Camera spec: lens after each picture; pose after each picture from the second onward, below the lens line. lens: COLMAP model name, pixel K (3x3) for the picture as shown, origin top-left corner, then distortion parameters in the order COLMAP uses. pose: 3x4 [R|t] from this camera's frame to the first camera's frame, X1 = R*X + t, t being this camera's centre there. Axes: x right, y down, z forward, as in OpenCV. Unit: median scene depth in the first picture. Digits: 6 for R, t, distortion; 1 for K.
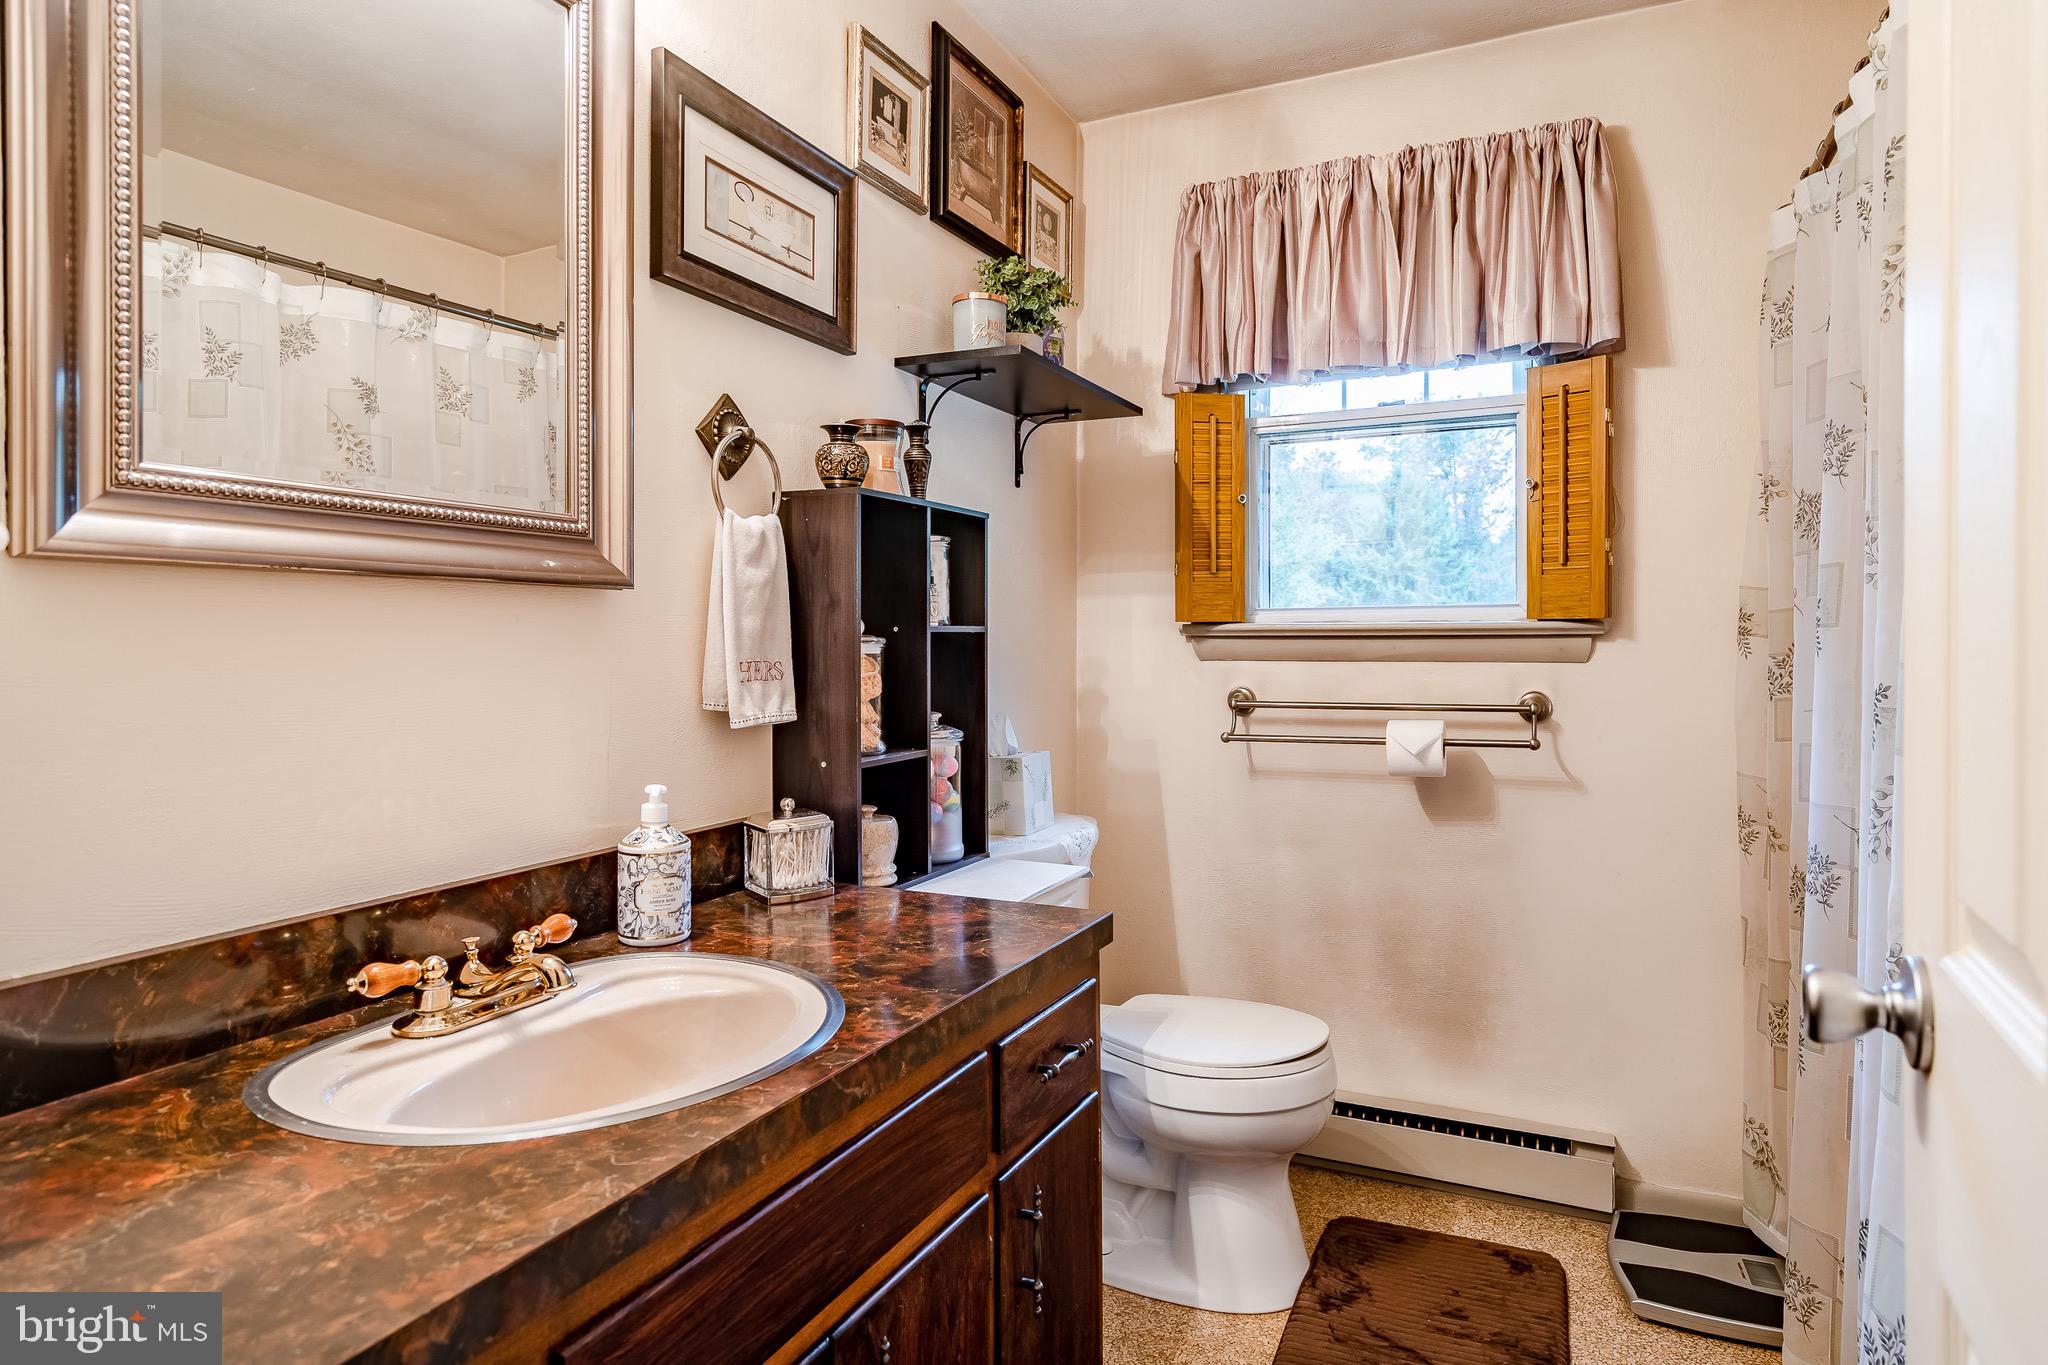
lens RADIAL K [[1189.3, 0, 1015.7], [0, 1189.3, 615.1], [0, 0, 1]] dist [0.001405, -0.000038]
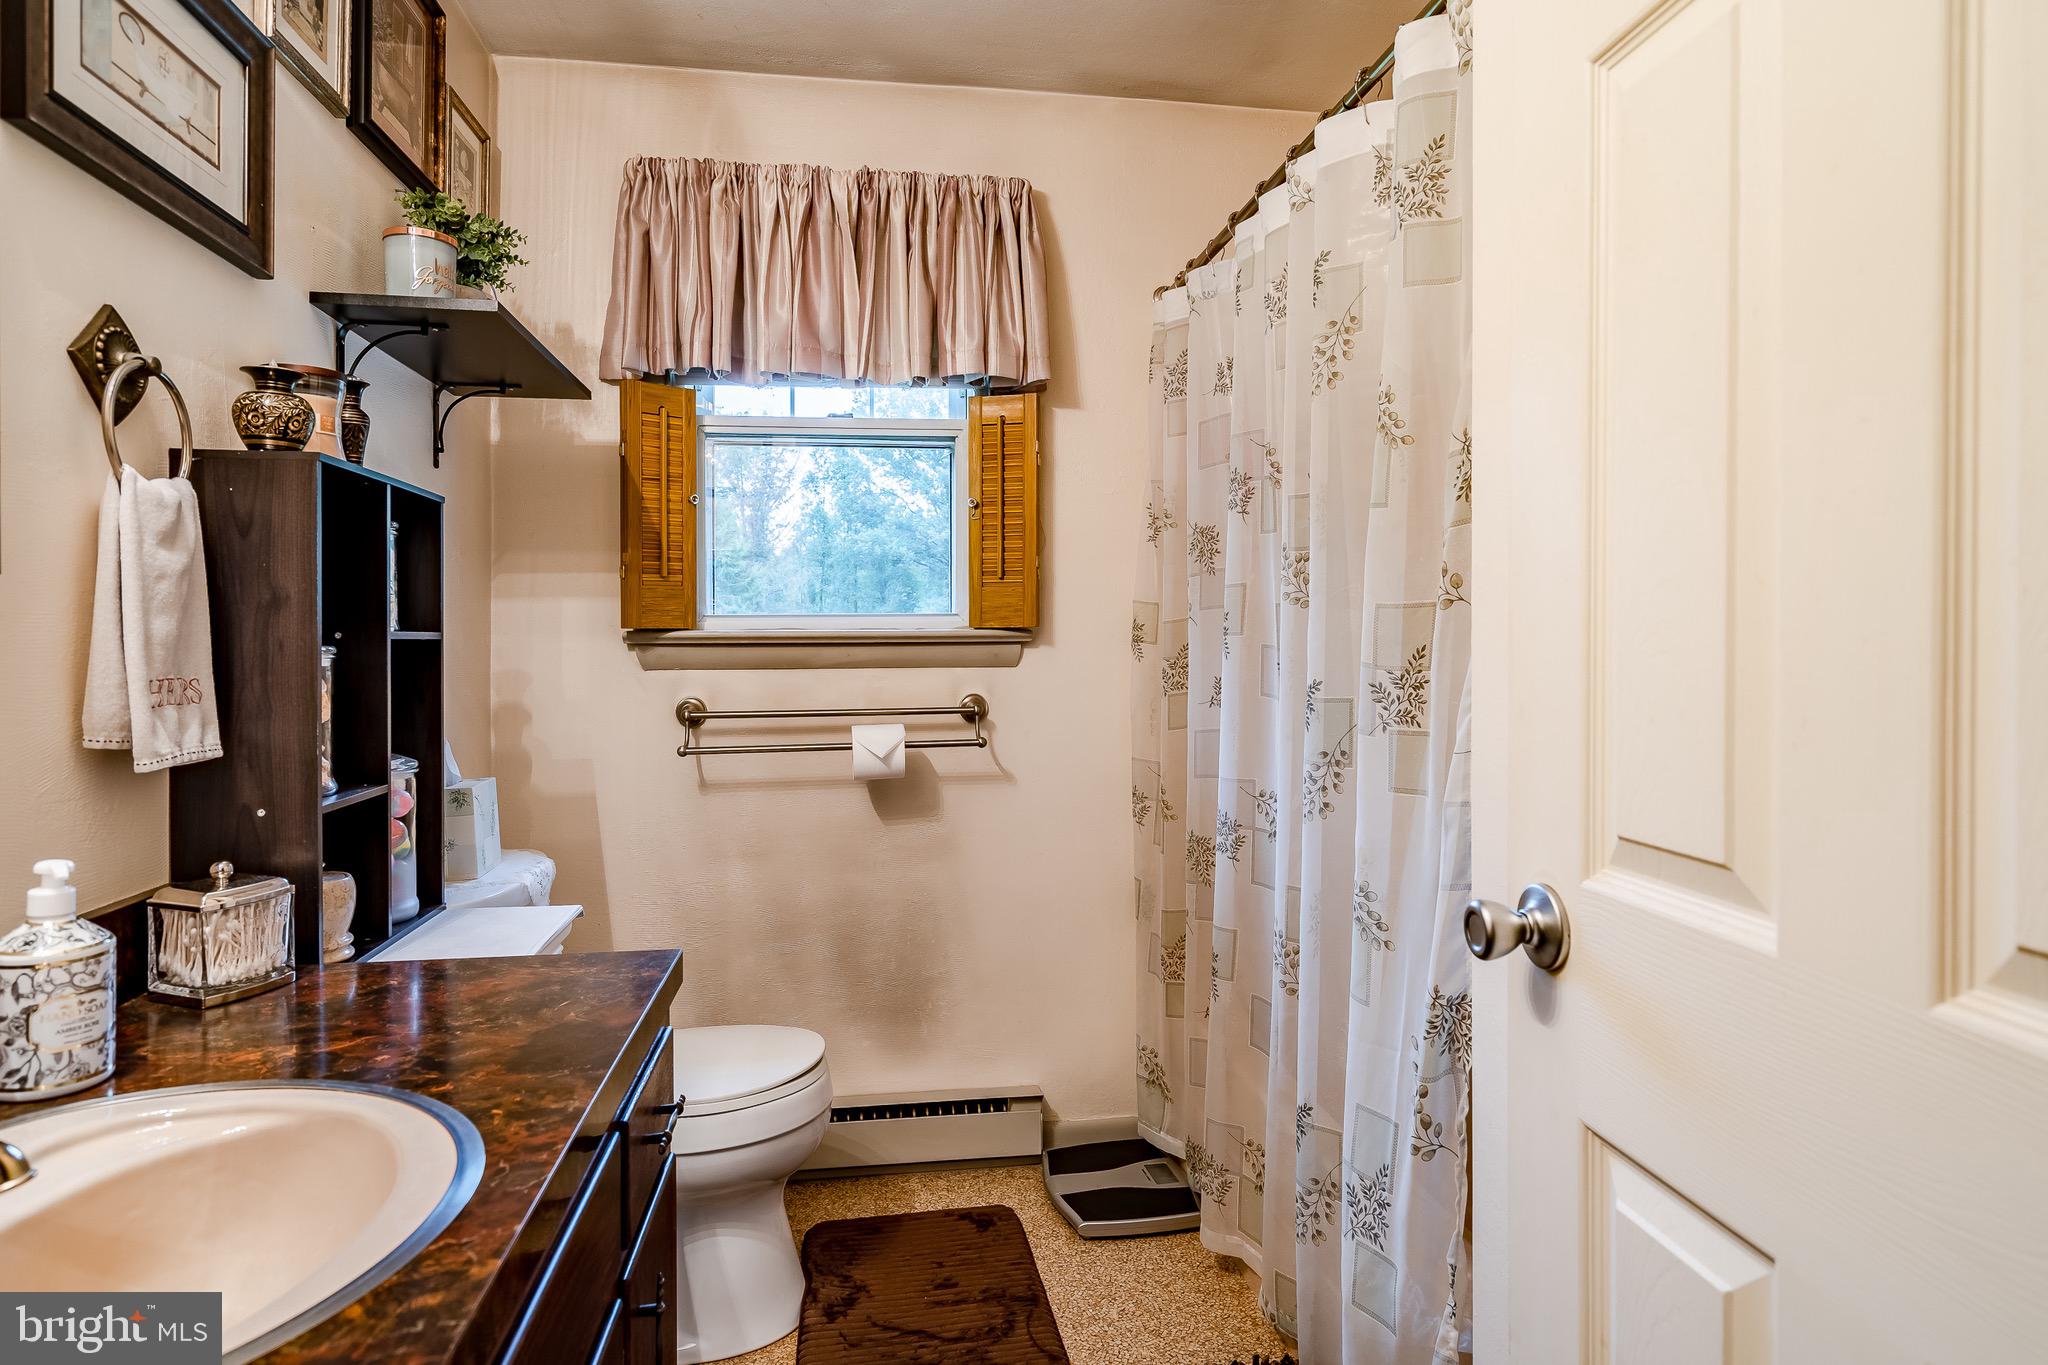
lens RADIAL K [[1192.3, 0, 1032.6], [0, 1192.3, 627.0], [0, 0, 1]] dist [0.002815, -0.000094]
pose [[0.825465, 0.006206, 0.564419, -0.150844], [-0.007784, 0.999970, 0.000390, 0.002121], [-0.564399, -0.004715, 0.825489, 0.075078]]
